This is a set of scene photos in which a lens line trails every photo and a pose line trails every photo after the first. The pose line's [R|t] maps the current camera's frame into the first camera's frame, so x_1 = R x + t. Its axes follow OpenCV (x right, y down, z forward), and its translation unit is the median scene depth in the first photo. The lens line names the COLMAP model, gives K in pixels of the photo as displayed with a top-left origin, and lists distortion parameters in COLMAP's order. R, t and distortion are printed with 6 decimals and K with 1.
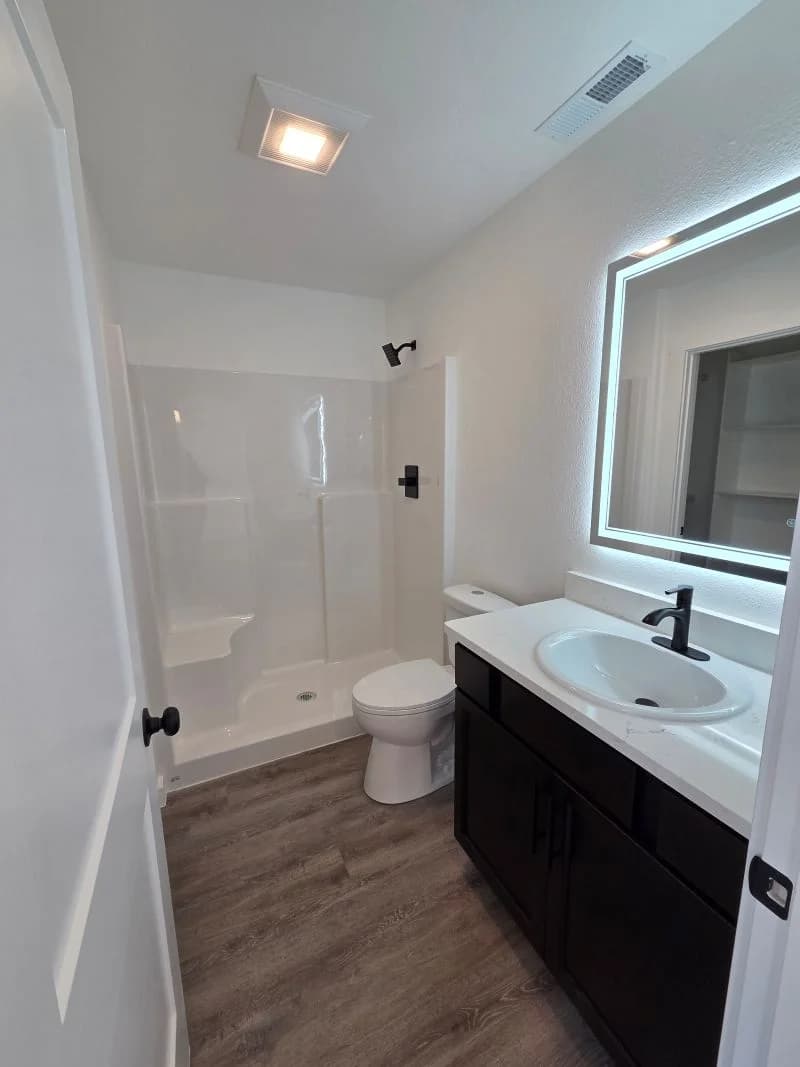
lens RADIAL K [[434.8, 0, 400.2], [0, 434.8, 532.7], [0, 0, 1]] dist [-0.001401, -0.000322]
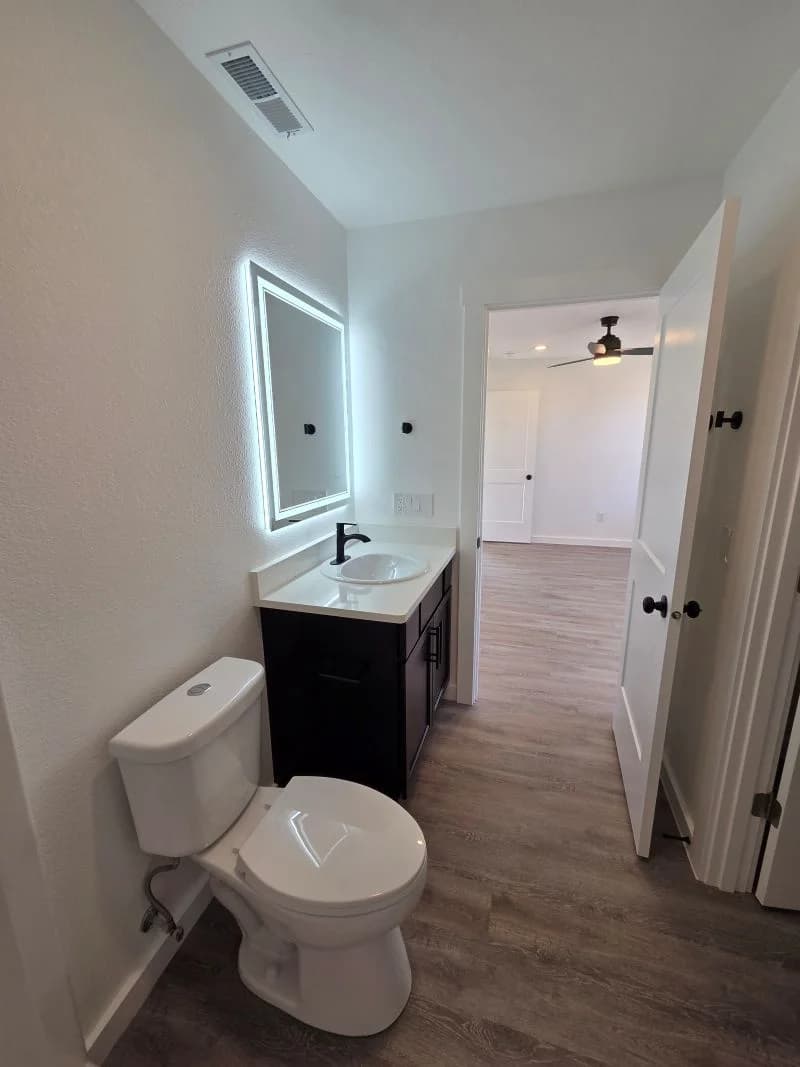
lens RADIAL K [[434.8, 0, 400.2], [0, 434.8, 532.7], [0, 0, 1]] dist [-0.001401, -0.000322]
pose [[-0.734860, -0.131719, 0.665305, -0.506037], [0.133257, 0.933797, 0.332064, -0.287446], [-0.664999, 0.332677, -0.668658, 1.541566]]
